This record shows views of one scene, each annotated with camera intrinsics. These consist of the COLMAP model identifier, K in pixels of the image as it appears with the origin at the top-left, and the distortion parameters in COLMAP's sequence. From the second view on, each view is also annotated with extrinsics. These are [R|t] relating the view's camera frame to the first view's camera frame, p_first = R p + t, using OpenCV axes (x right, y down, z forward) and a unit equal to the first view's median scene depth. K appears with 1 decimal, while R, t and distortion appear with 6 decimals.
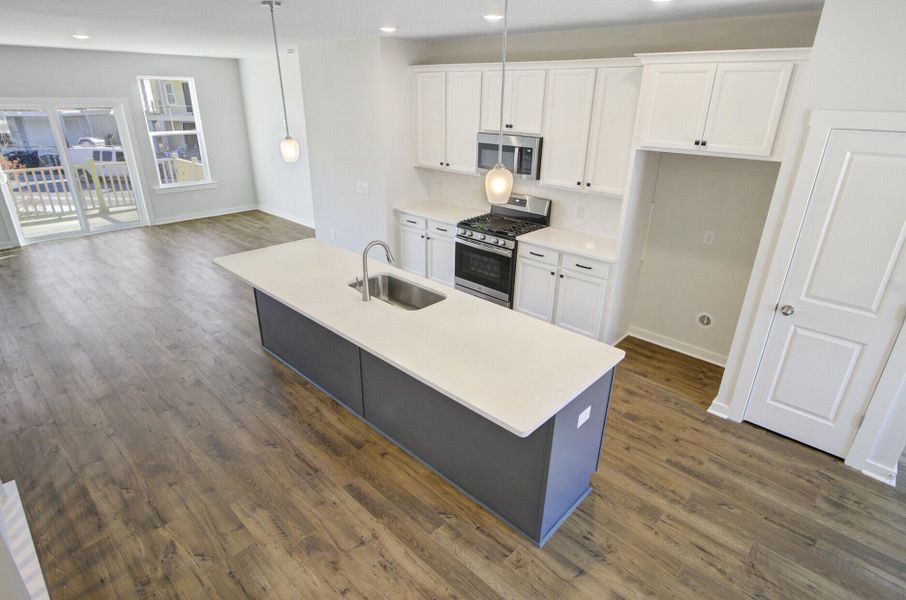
lens RADIAL K [[482.2, 0, 436.2], [0, 482.2, 296.4], [0, 0, 1]] dist [0.003553, -0.002051]
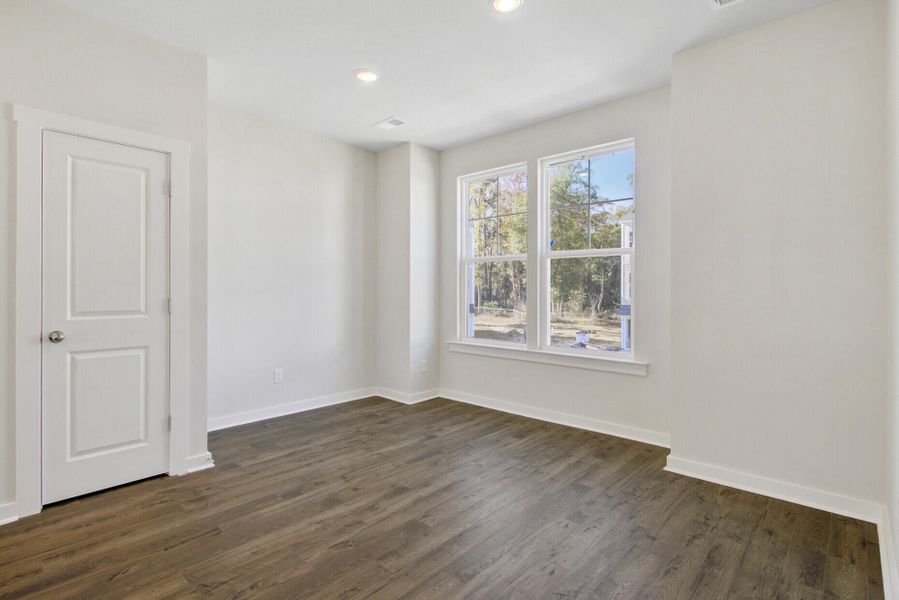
lens RADIAL K [[440.0, 0, 463.9], [0, 440.0, 286.7], [0, 0, 1]] dist [-0.013494, -0.000205]
pose [[-0.059529, -0.007417, 0.998199, -0.058088], [0.379927, 0.924545, 0.029528, 0.186000], [-0.923099, 0.381000, -0.052219, 0.345322]]
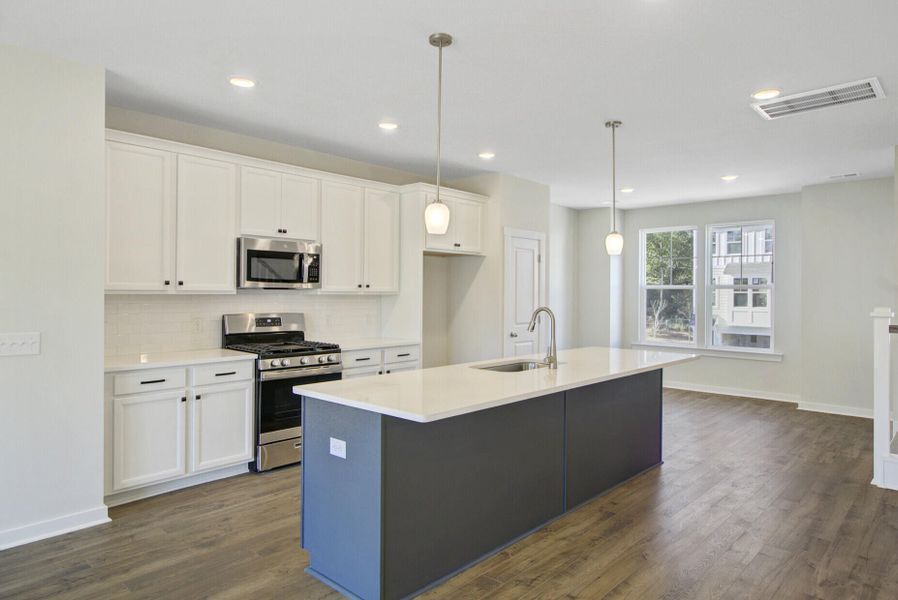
lens RADIAL K [[550.6, 0, 449.6], [0, 550.6, 300.7], [0, 0, 1]] dist [-0.004898, -0.004249]
pose [[-0.022572, -0.029118, 0.999321, -1.220062], [0.378381, 0.924969, 0.035498, -0.235025], [-0.925375, 0.378926, -0.009860, 1.142292]]
